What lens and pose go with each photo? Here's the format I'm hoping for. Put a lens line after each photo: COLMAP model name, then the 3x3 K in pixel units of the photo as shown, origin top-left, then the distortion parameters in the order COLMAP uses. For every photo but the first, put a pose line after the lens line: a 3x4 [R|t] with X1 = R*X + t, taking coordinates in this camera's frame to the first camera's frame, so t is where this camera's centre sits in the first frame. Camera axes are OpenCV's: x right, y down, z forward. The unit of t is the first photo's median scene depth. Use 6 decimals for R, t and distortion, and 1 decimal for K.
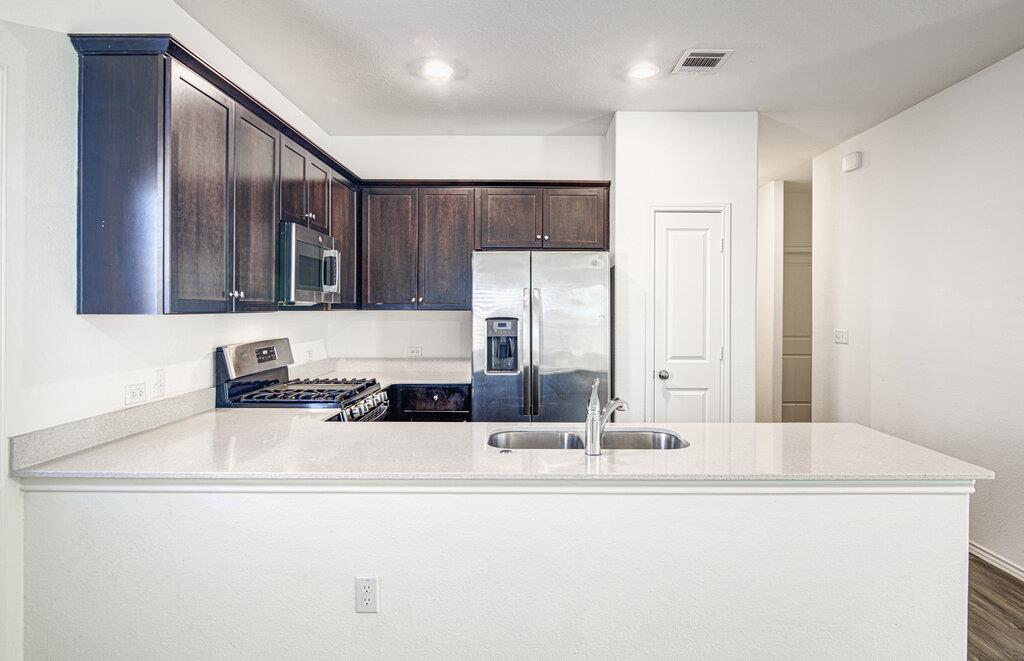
lens RADIAL K [[620.1, 0, 516.4], [0, 620.1, 310.5], [0, 0, 1]] dist [0.002878, 0.000229]
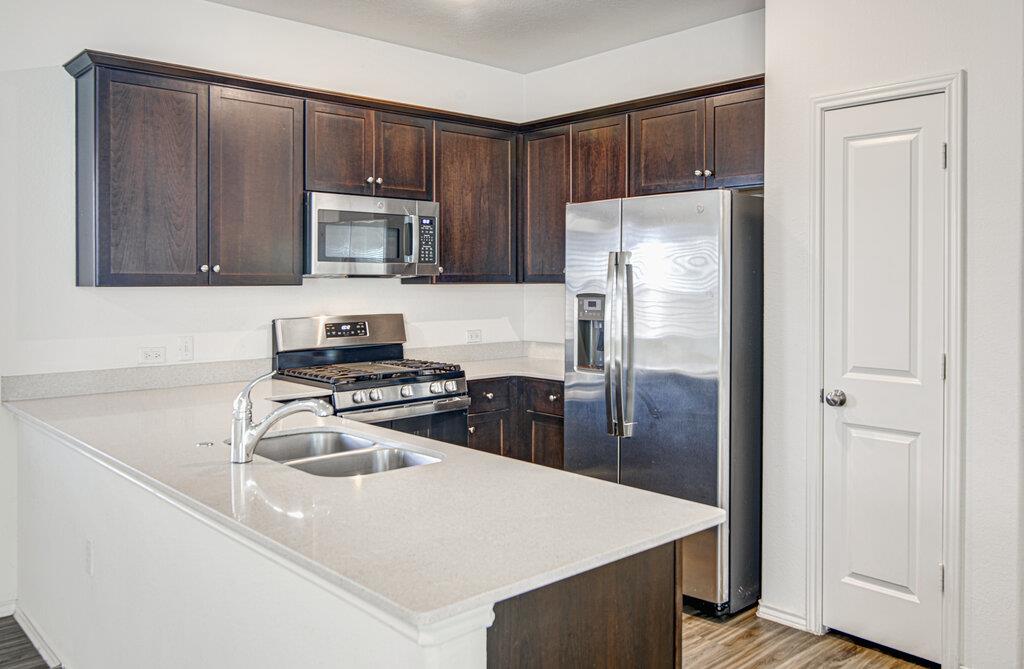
lens RADIAL K [[811.5, 0, 514.2], [0, 811.5, 286.7], [0, 0, 1]] dist [0.001424, 0.002704]
pose [[0.678470, 0.003535, -0.734619, 0.605861], [-0.000718, 0.999991, 0.004148, -0.000404], [0.734628, -0.002287, 0.678467, 0.297982]]
